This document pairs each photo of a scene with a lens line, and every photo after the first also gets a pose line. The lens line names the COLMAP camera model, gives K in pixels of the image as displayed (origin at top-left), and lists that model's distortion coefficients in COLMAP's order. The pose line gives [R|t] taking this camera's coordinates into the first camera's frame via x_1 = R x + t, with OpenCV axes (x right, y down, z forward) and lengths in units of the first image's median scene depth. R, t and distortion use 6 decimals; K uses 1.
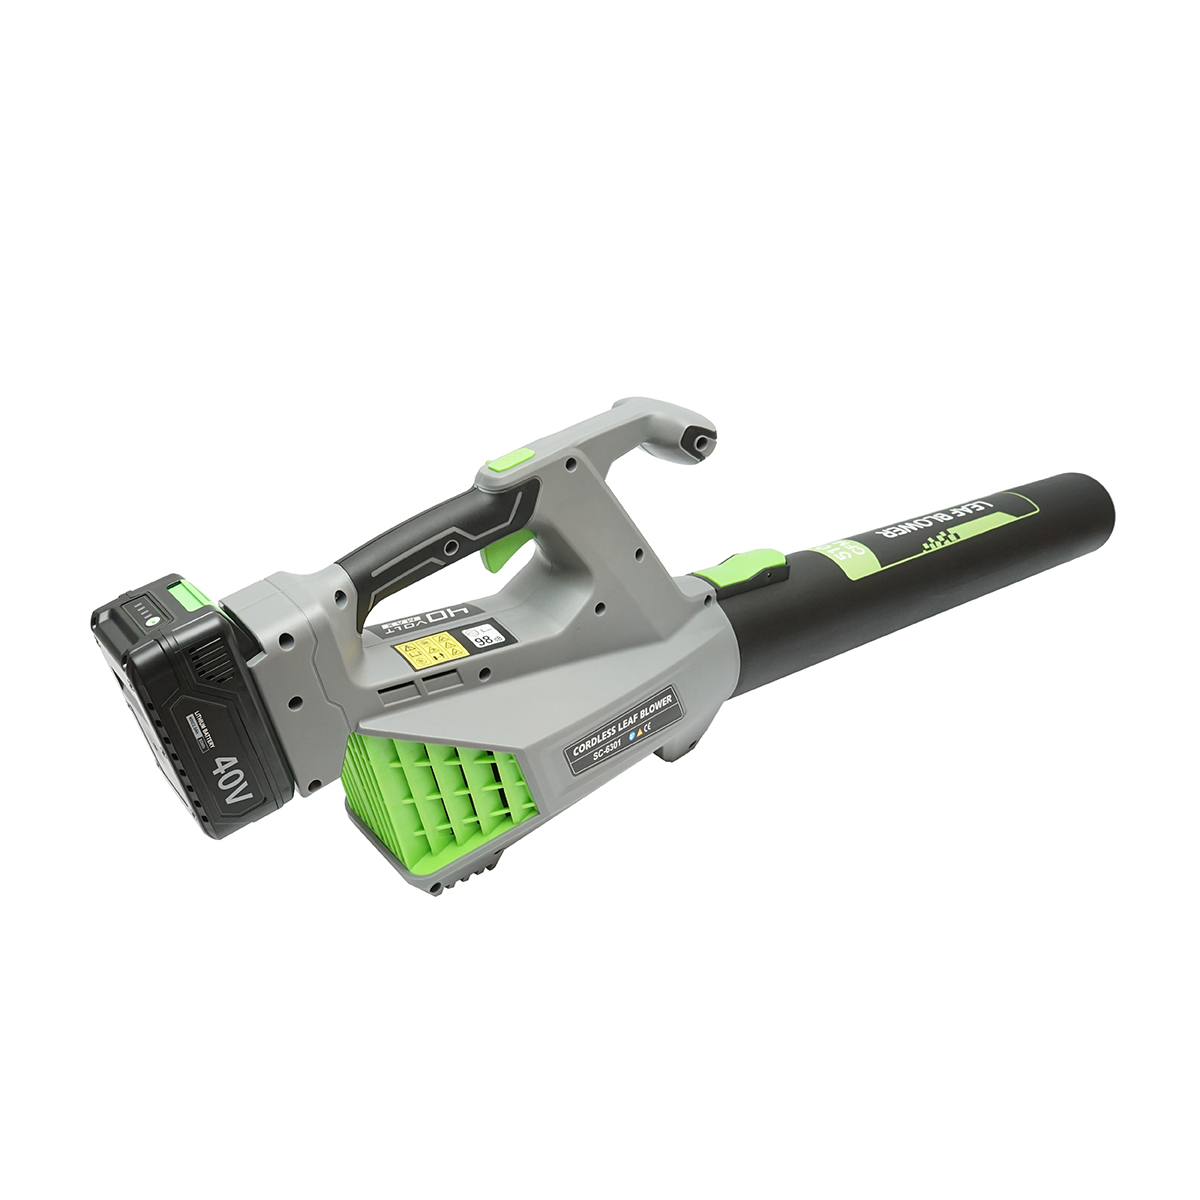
lens RADIAL K [[1351.2, 0, 600.0], [0, 1351.2, 600.0], [0, 0, 1]] dist [-0.064762, 0.000893]
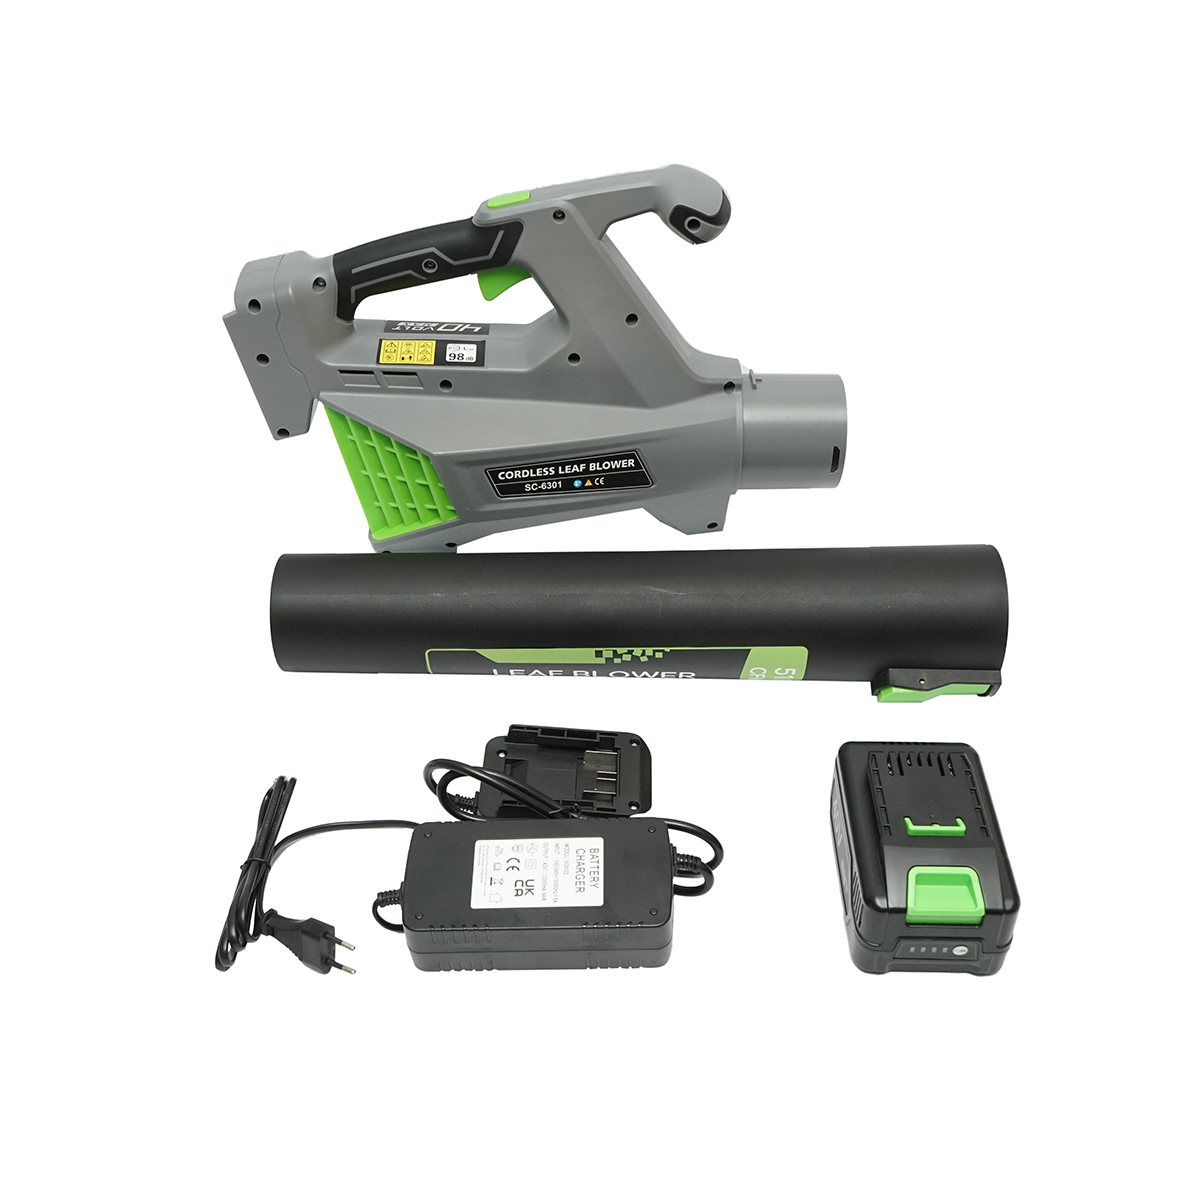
lens RADIAL K [[1351.2, 0, 600.0], [0, 1351.2, 600.0], [0, 0, 1]] dist [-0.064762, 0.000893]
pose [[0.822570, 0.340054, -0.455787, 0.594750], [-0.250338, 0.936202, 0.246692, -0.087168], [0.510597, -0.088821, 0.855220, 0.083837]]
